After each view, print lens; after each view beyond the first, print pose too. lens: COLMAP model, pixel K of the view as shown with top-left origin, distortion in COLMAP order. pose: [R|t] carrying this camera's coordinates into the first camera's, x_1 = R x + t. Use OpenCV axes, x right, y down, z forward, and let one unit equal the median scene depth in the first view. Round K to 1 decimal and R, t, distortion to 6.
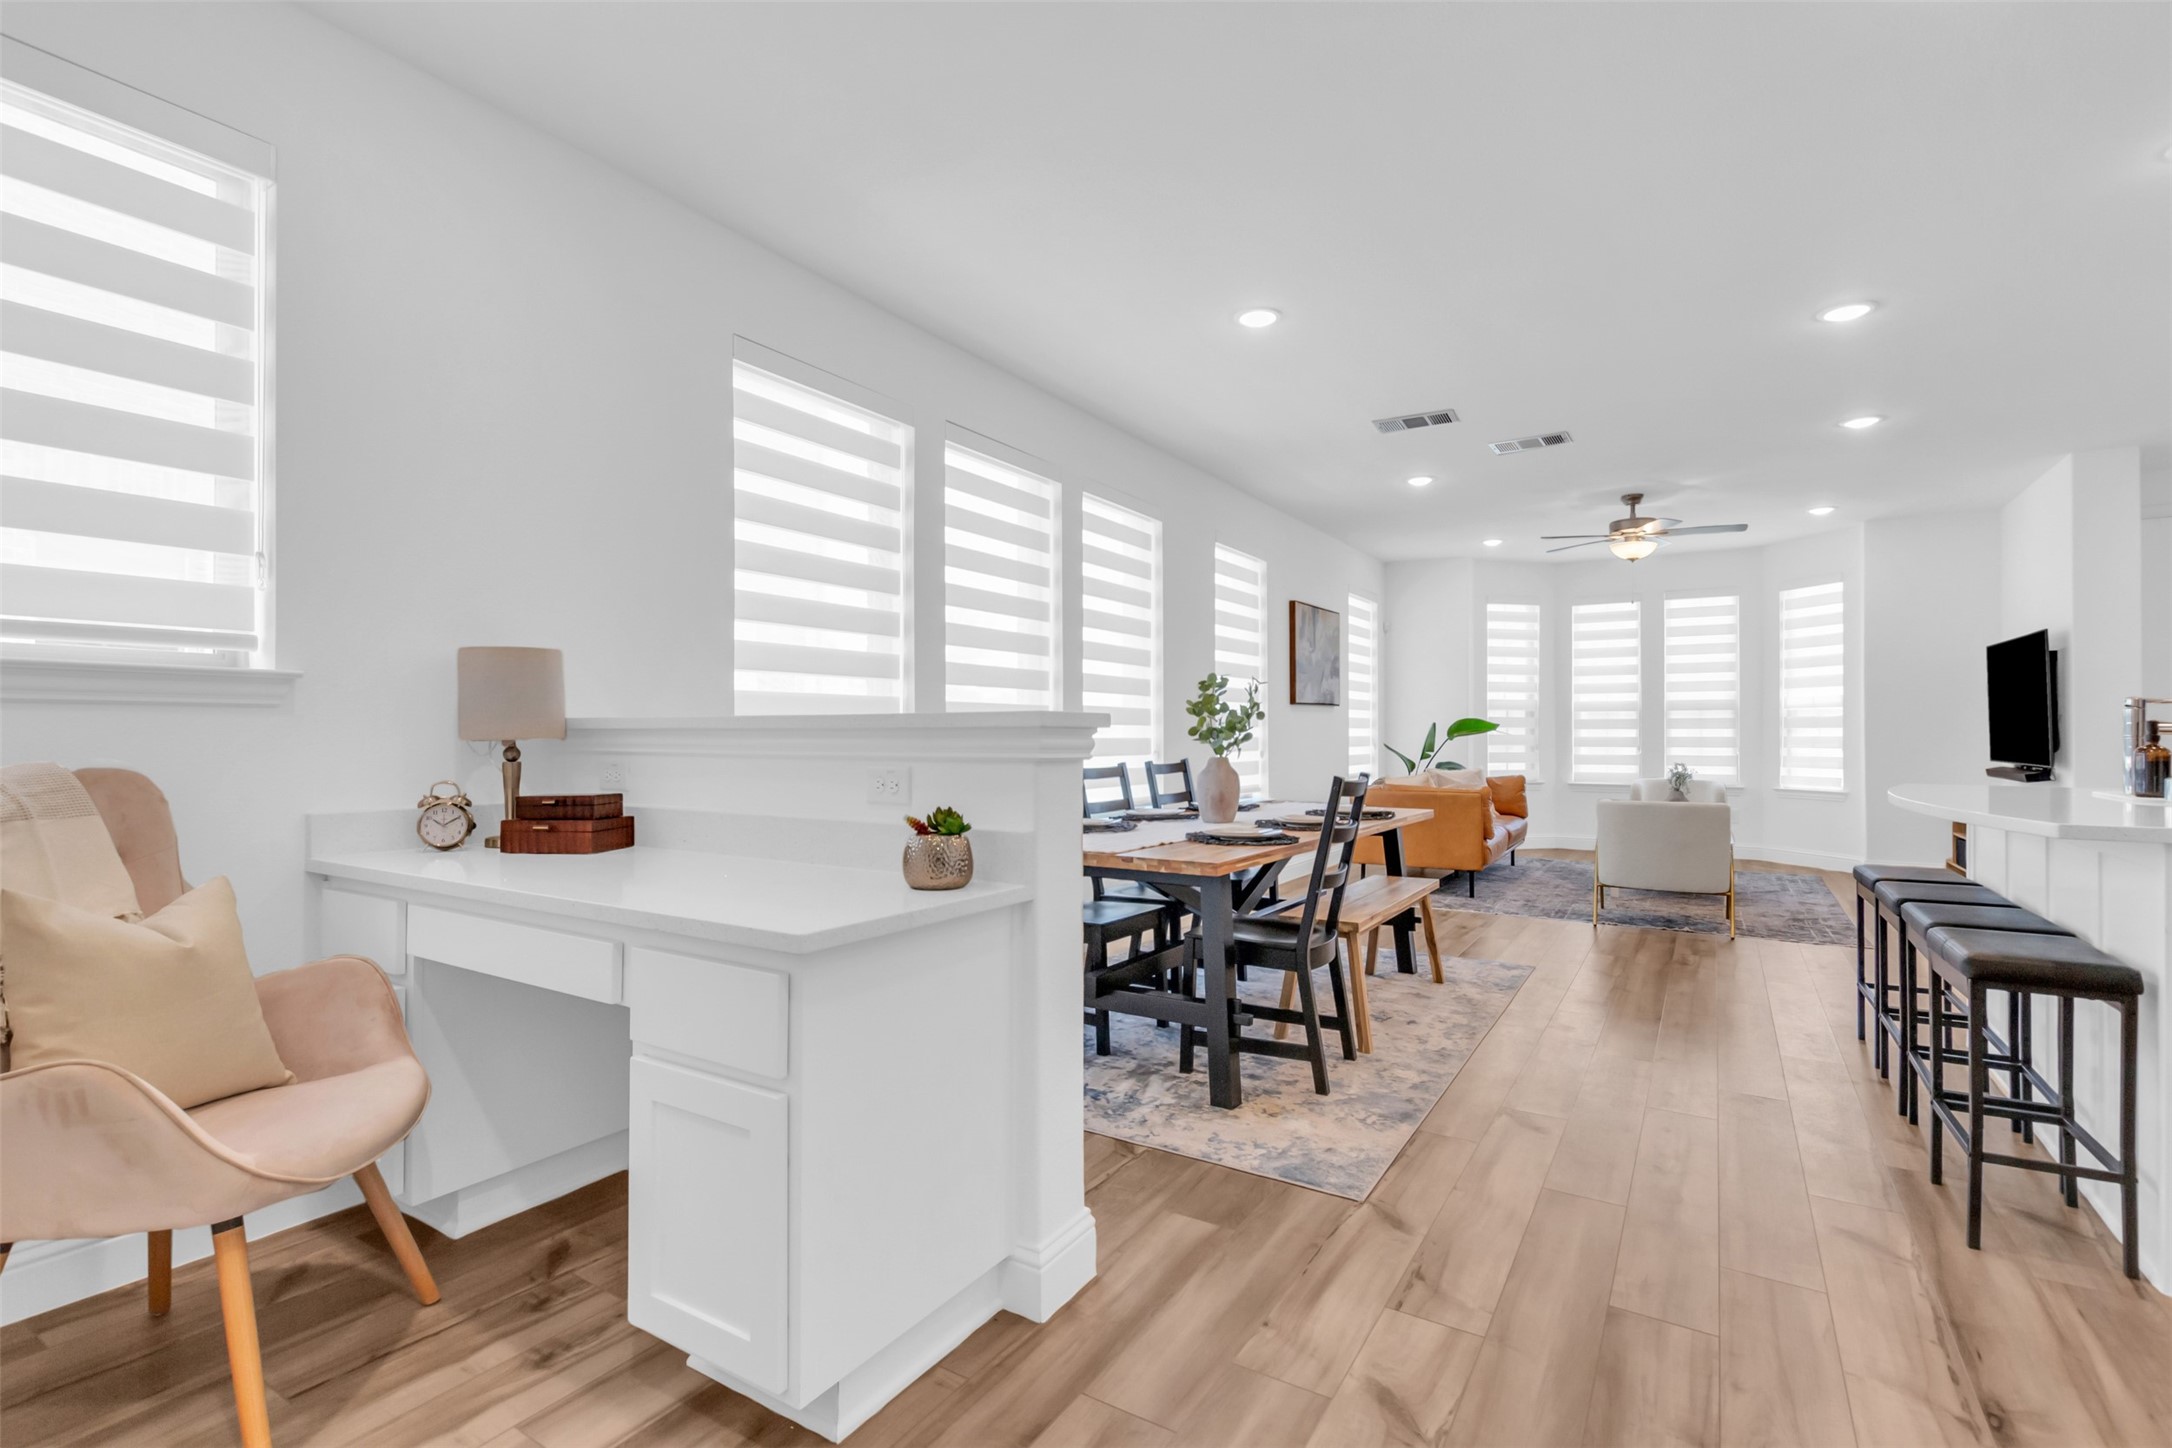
lens RADIAL K [[998.0, 0, 1084.3], [0, 998.0, 729.8], [0, 0, 1]] dist [0.006671, -0.000084]
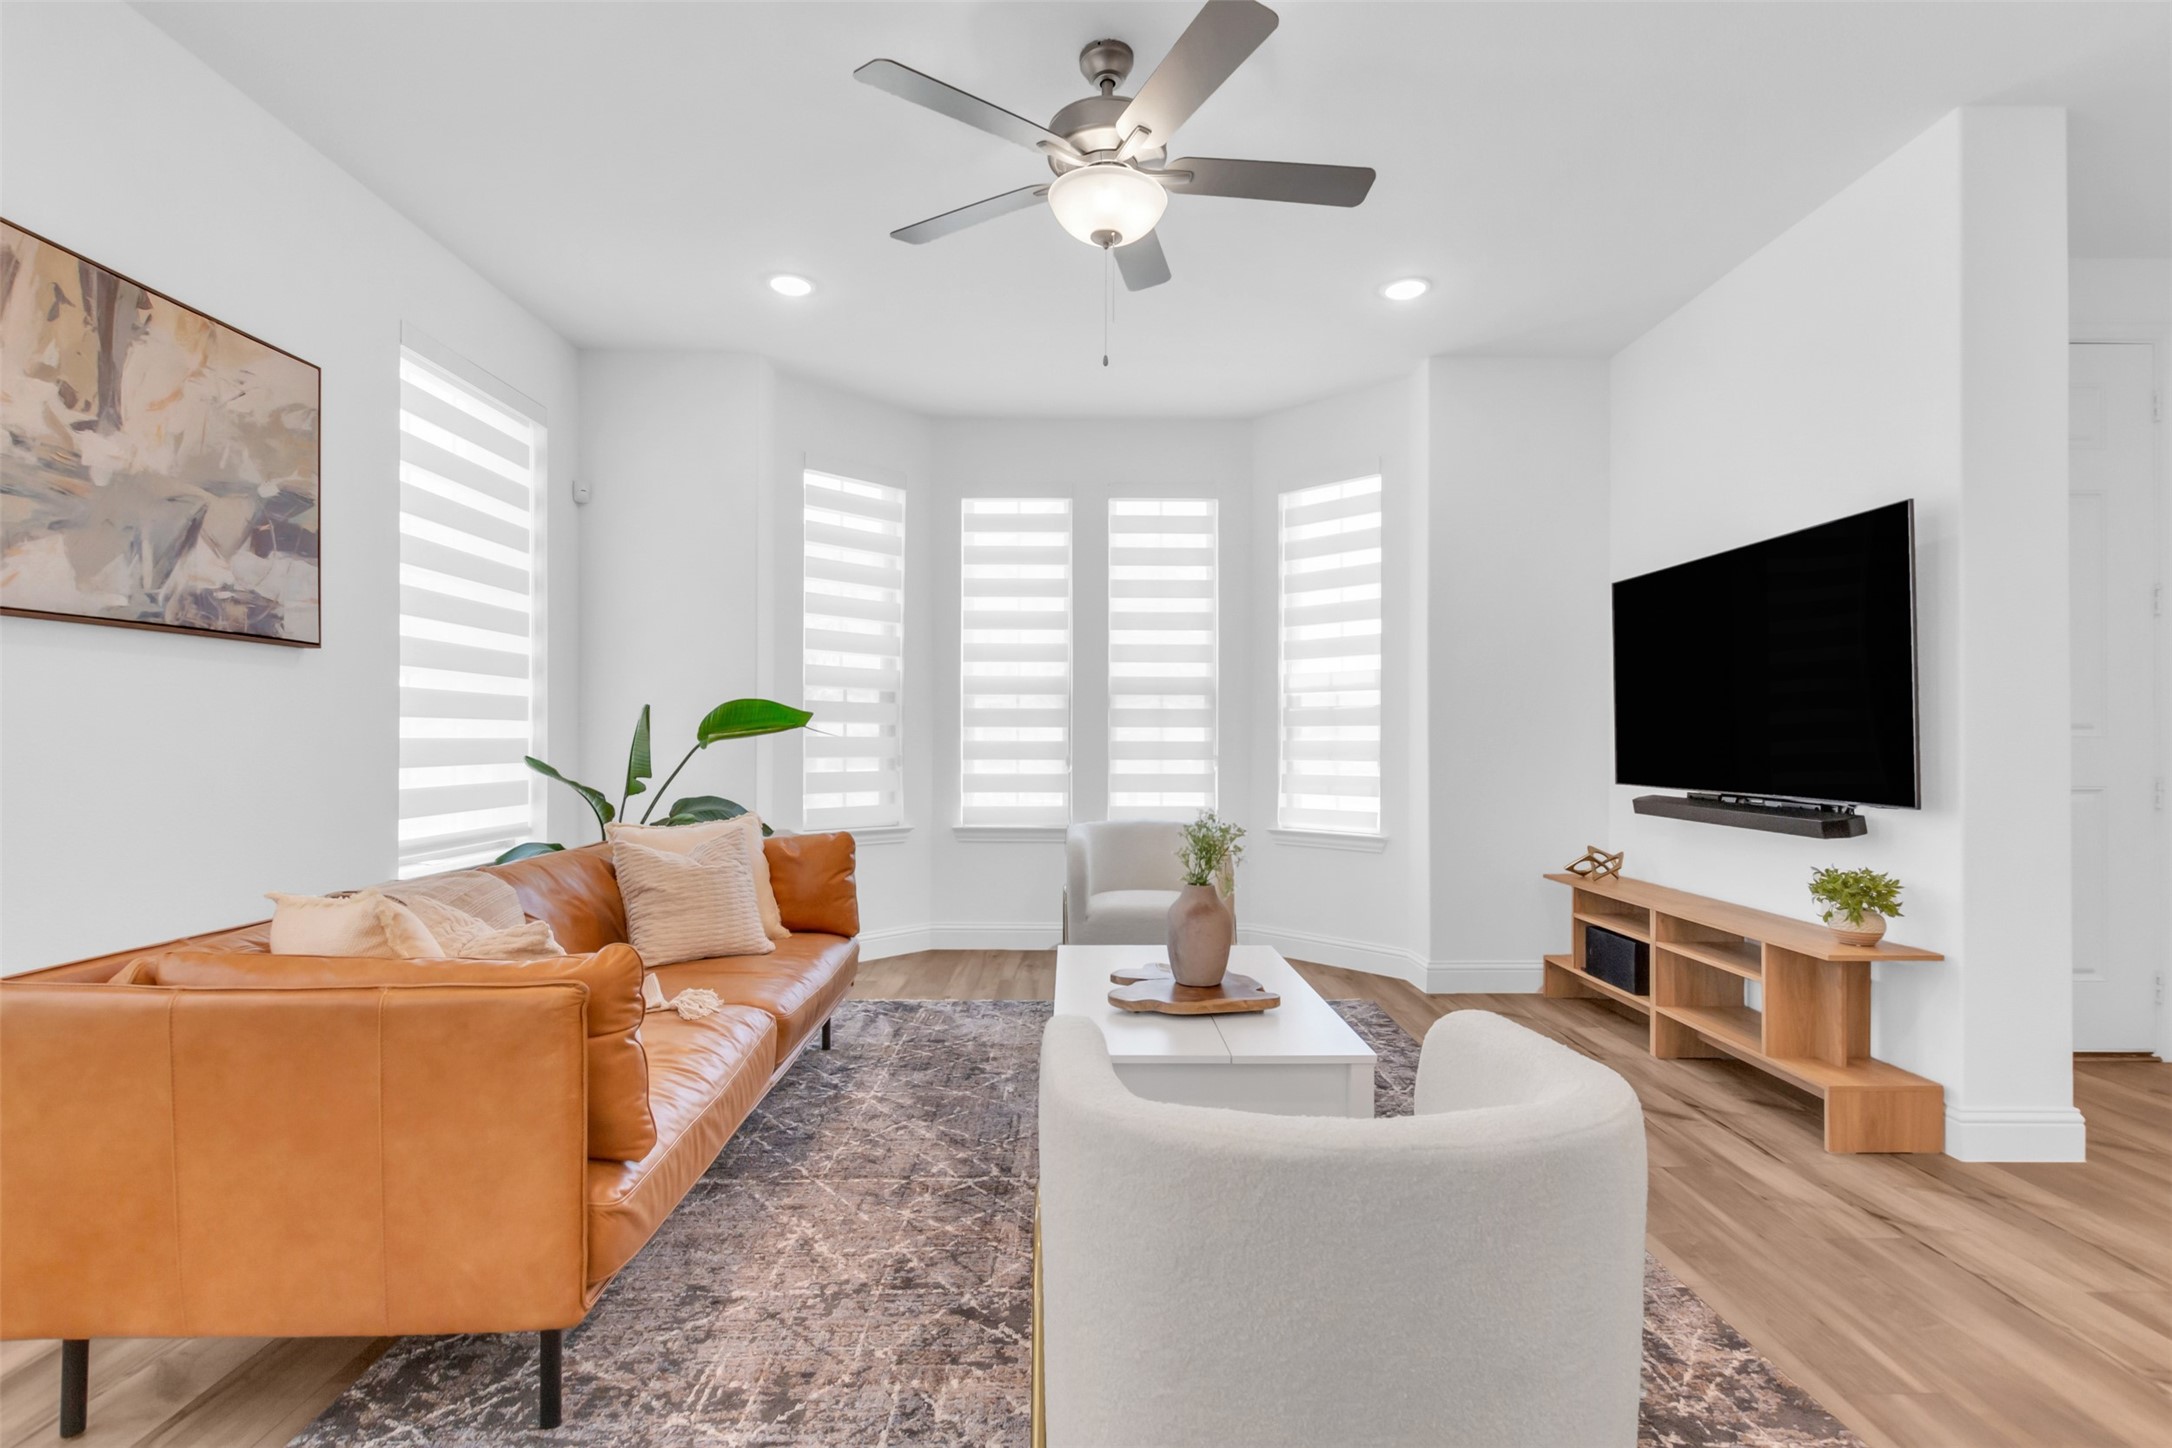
lens RADIAL K [[998.0, 0, 1087.7], [0, 998.0, 741.8], [0, 0, 1]] dist [-0.000993, -0.000812]
pose [[0.841448, 0.000656, 0.540338, 0.313152], [-0.004854, 0.999968, 0.006345, 0.004499], [-0.540317, -0.007962, 0.841424, 0.626843]]
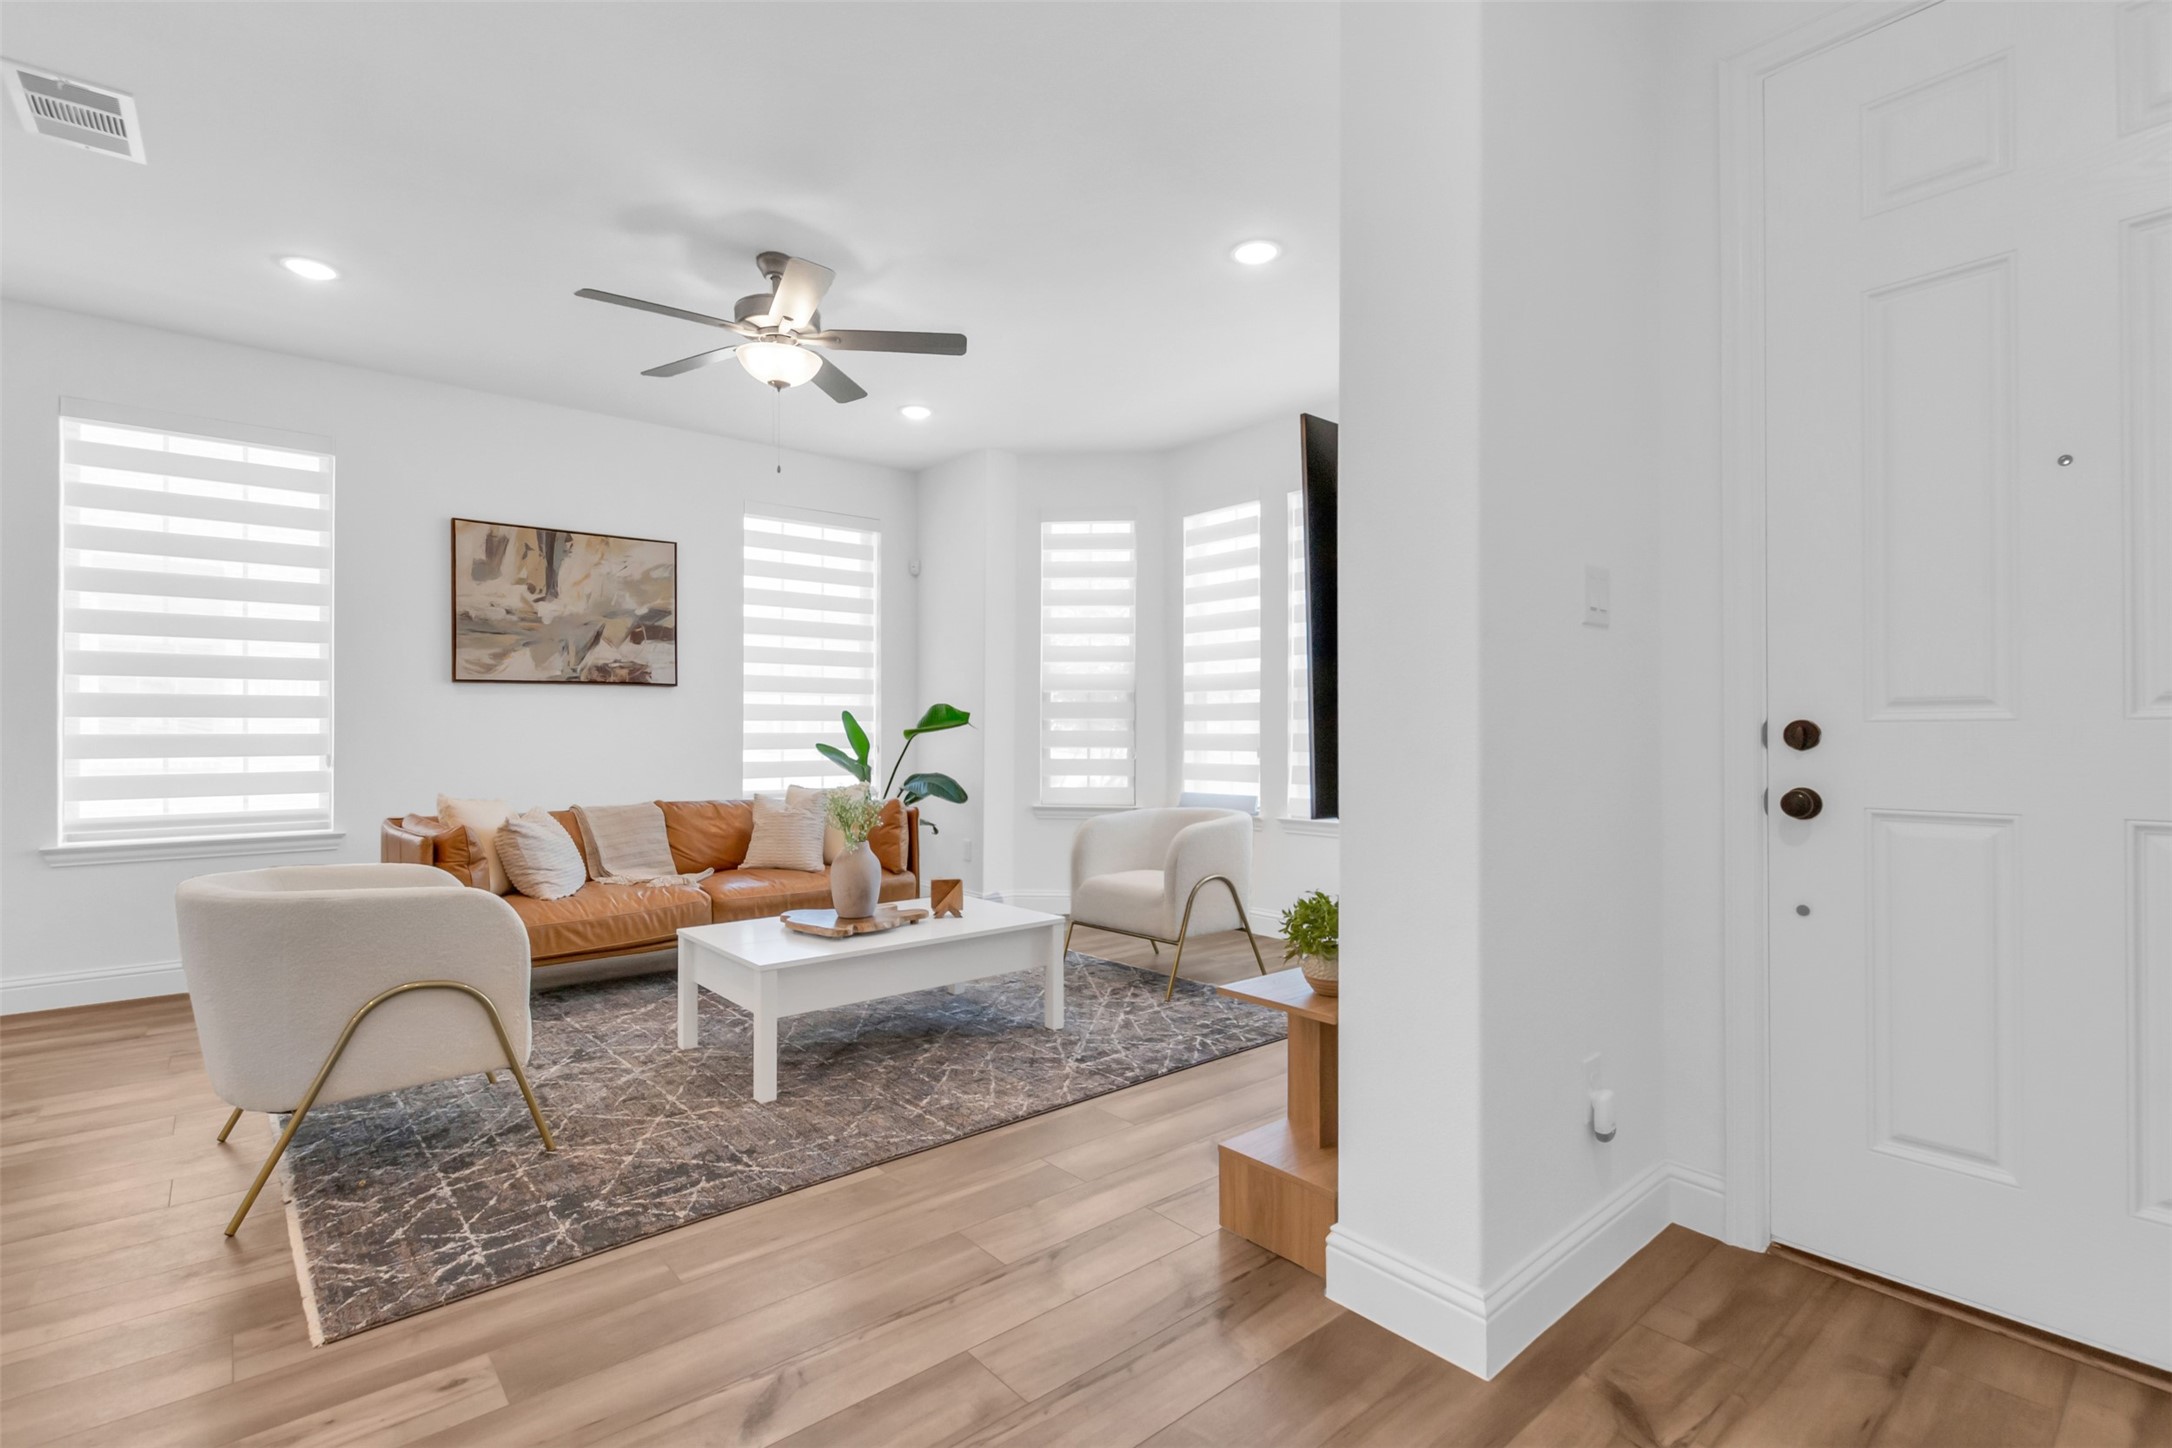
lens RADIAL K [[998.0, 0, 1084.3], [0, 998.0, 729.8], [0, 0, 1]] dist [0.006671, -0.000084]
pose [[0.955234, -0.002264, -0.295842, 0.751322], [0.002764, 0.999995, 0.001271, 0.004603], [0.295838, -0.002032, 0.955236, 0.496216]]
